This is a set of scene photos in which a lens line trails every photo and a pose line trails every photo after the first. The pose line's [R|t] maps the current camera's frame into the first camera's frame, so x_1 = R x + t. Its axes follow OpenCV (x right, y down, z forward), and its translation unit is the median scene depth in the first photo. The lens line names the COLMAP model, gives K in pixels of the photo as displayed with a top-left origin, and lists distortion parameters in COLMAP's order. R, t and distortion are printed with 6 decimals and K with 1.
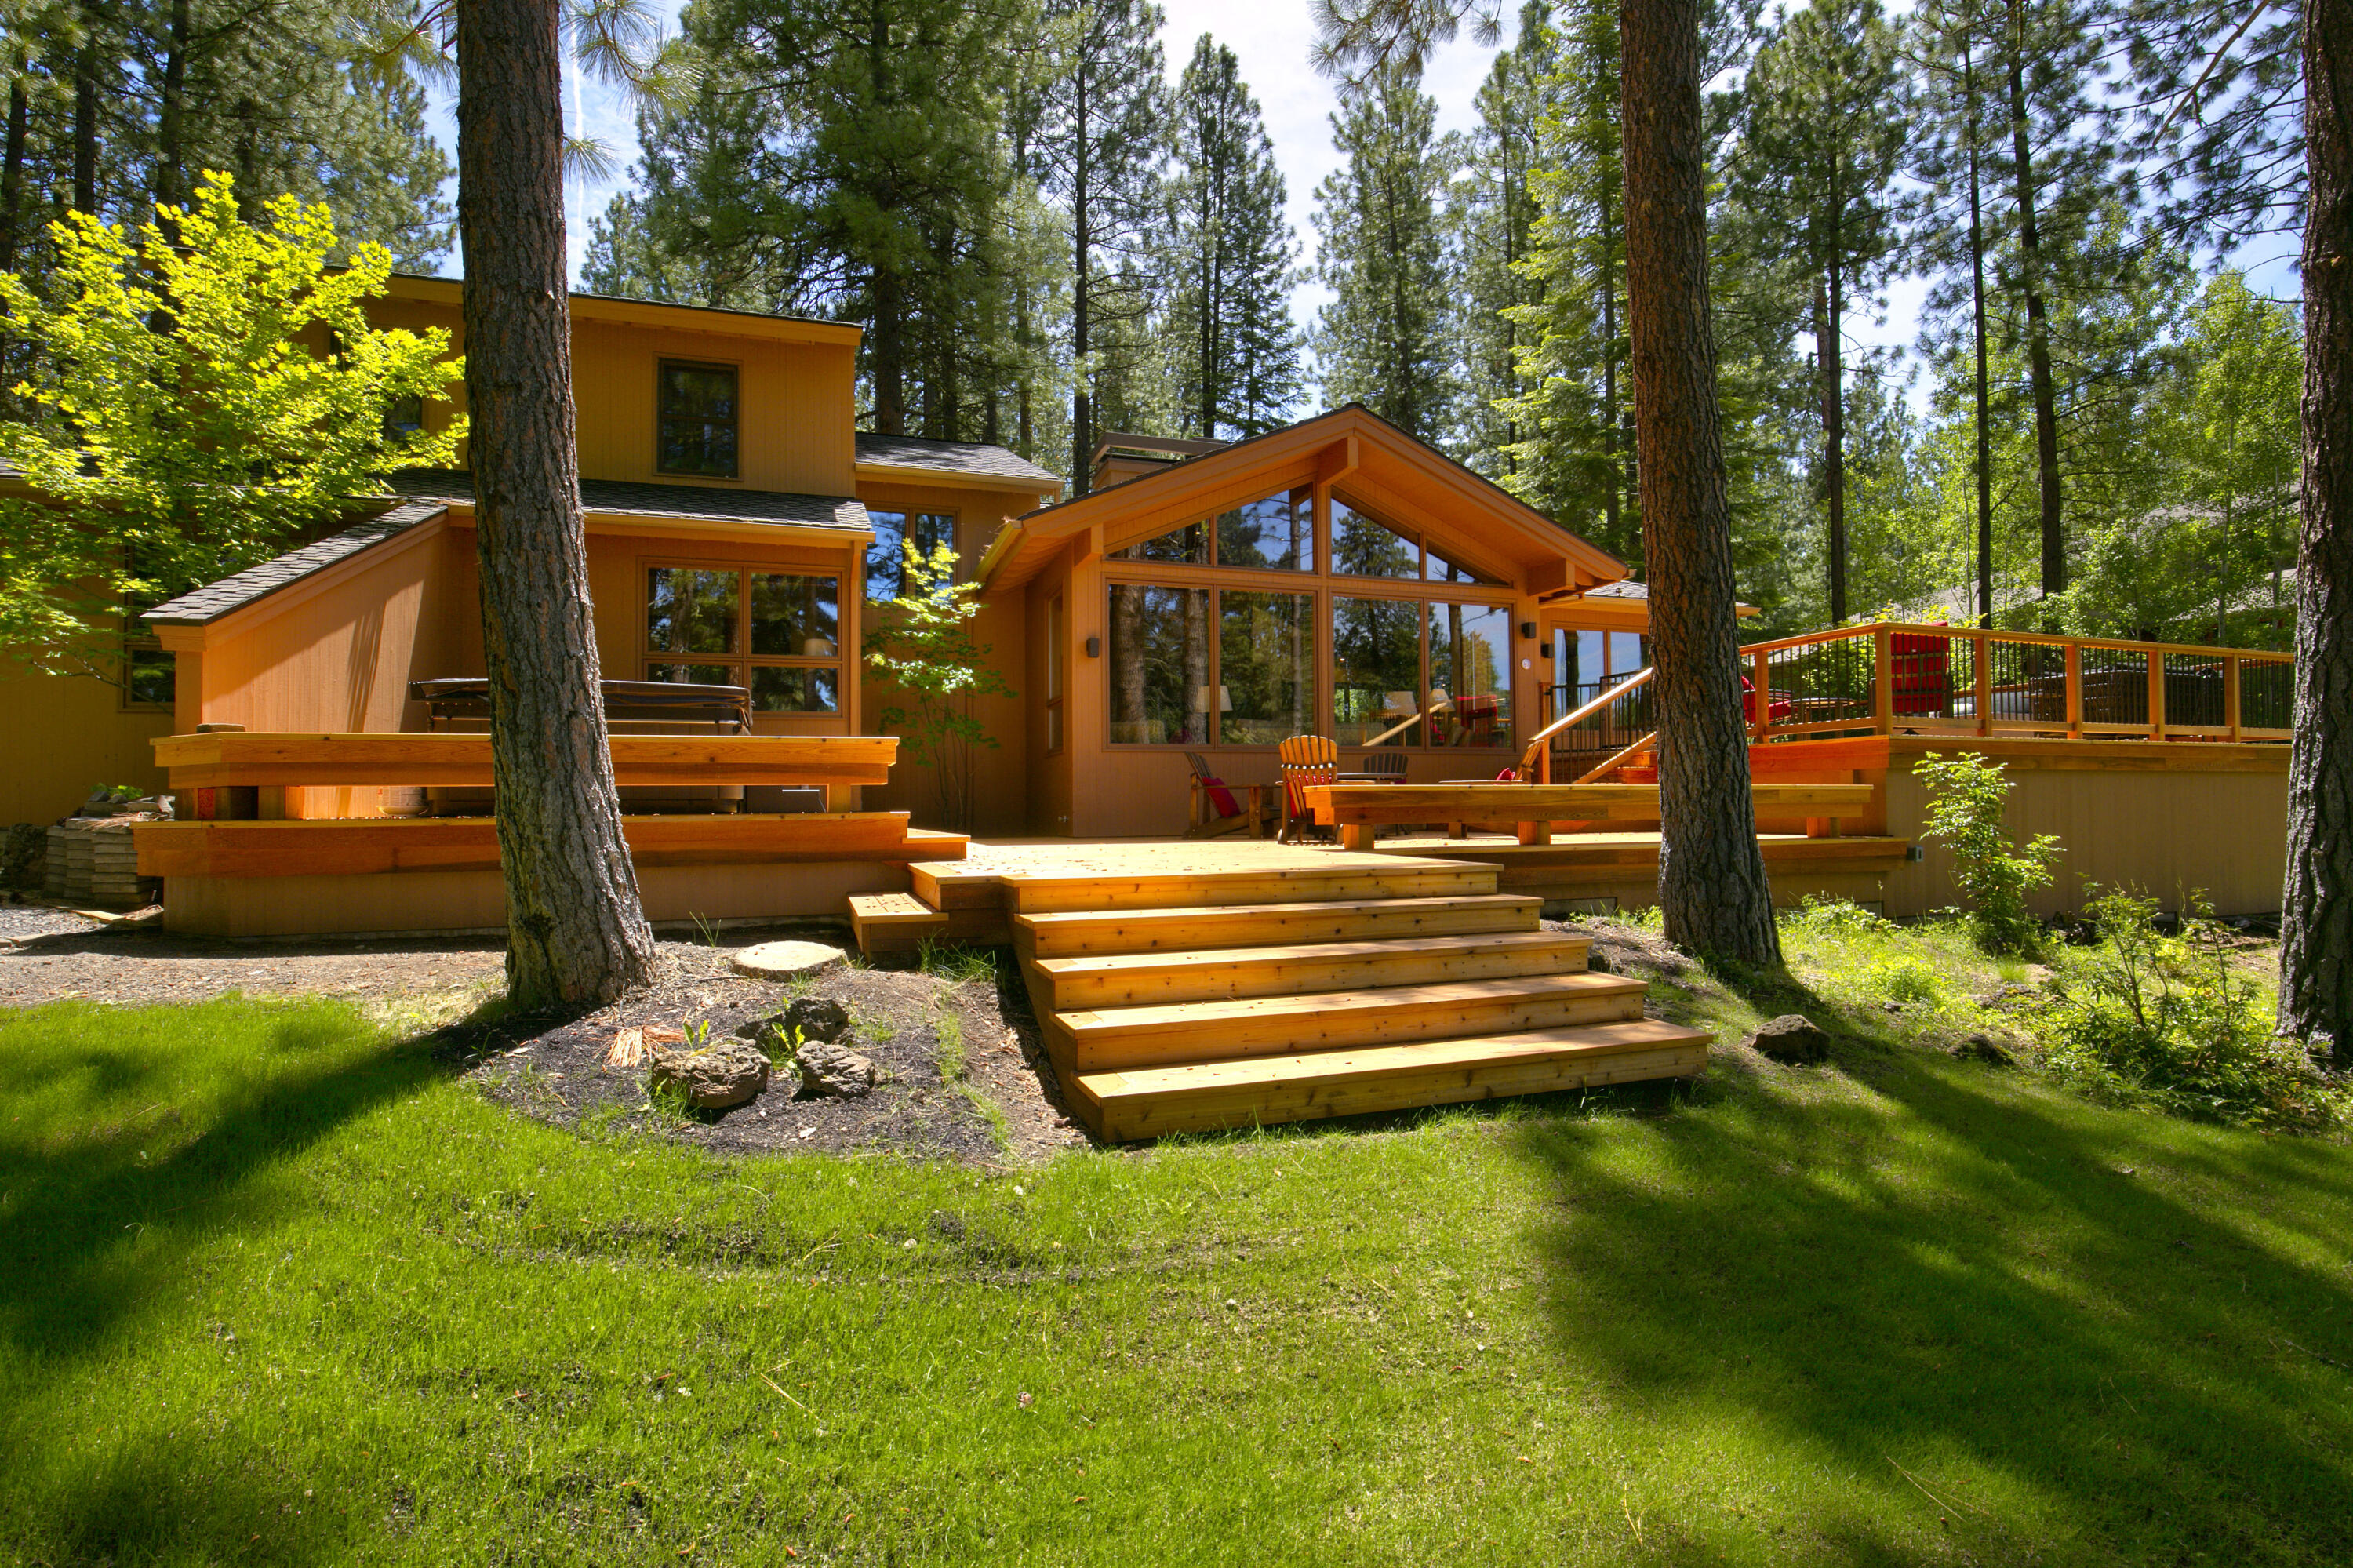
lens RADIAL K [[1110.4, 0, 1181.5], [0, 1110.4, 782.3], [0, 0, 1]] dist [-0.016098, -0.001587]
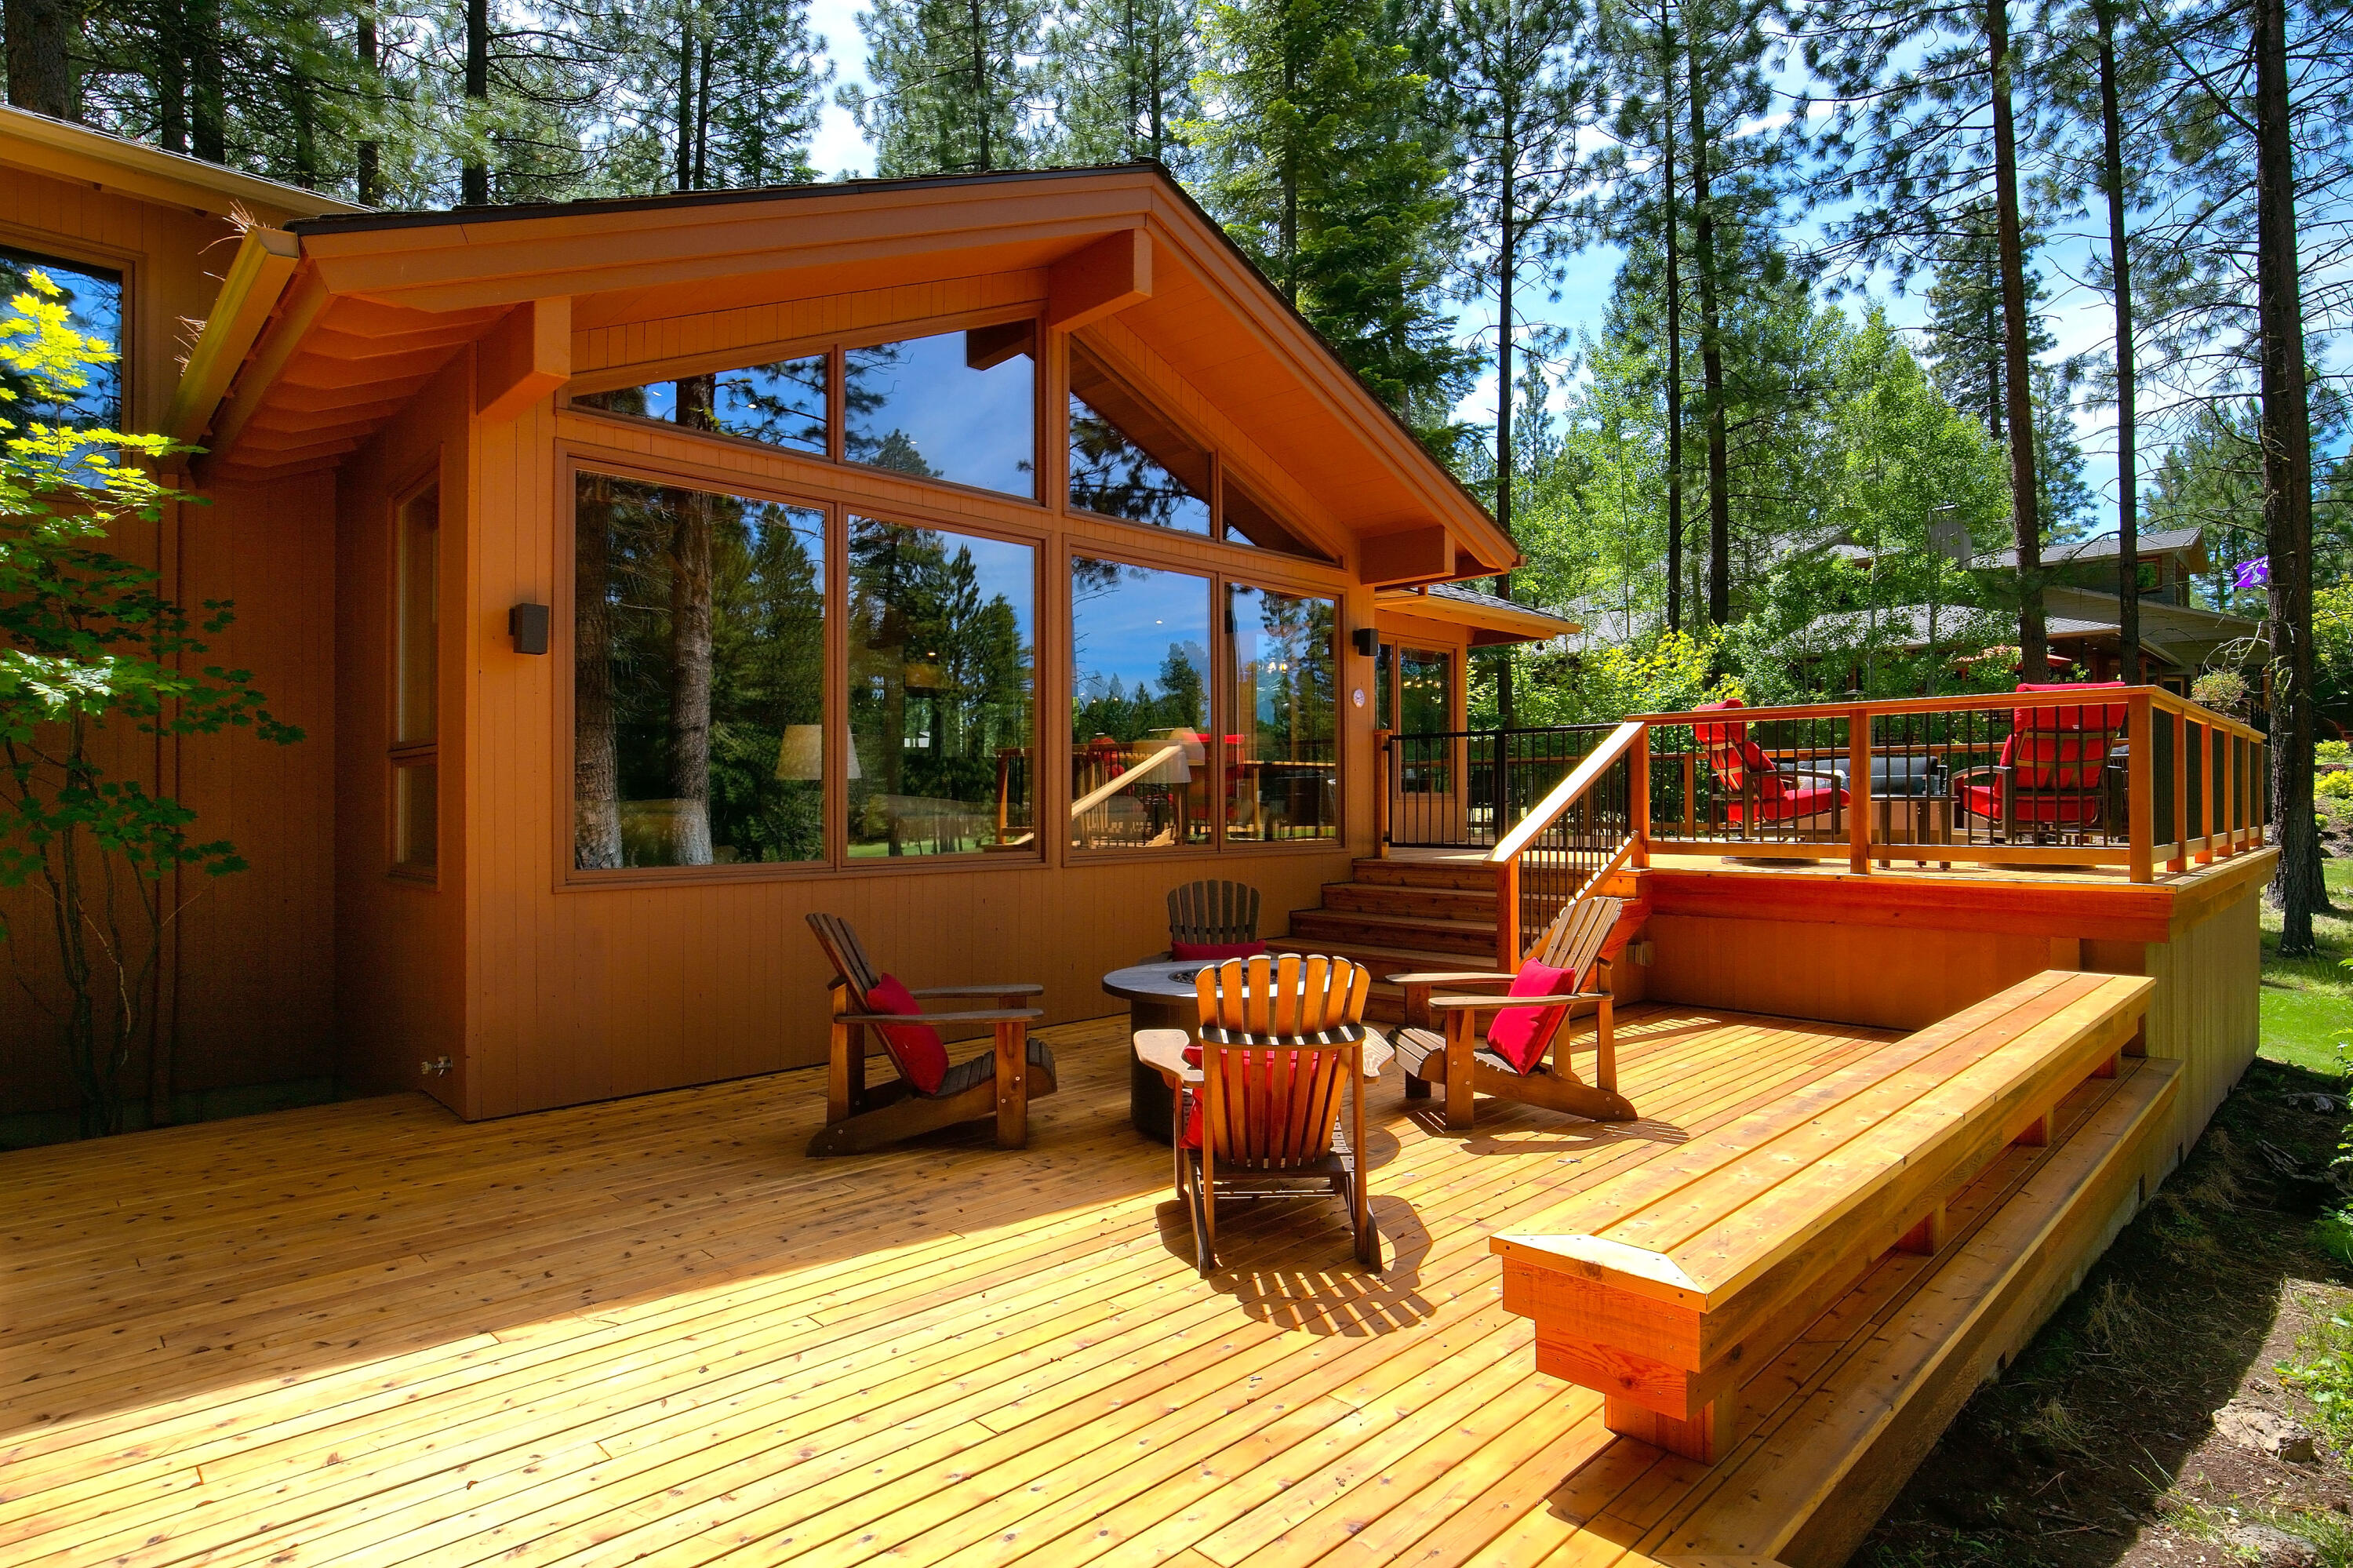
lens RADIAL K [[1221.5, 0, 1195.4], [0, 1221.5, 778.4], [0, 0, 1]] dist [-0.038497, 0.000041]
pose [[0.894848, 0.009564, 0.446268, -0.052777], [-0.008952, 0.999954, -0.003478, -0.061807], [-0.446281, -0.000882, 0.894893, 0.462747]]
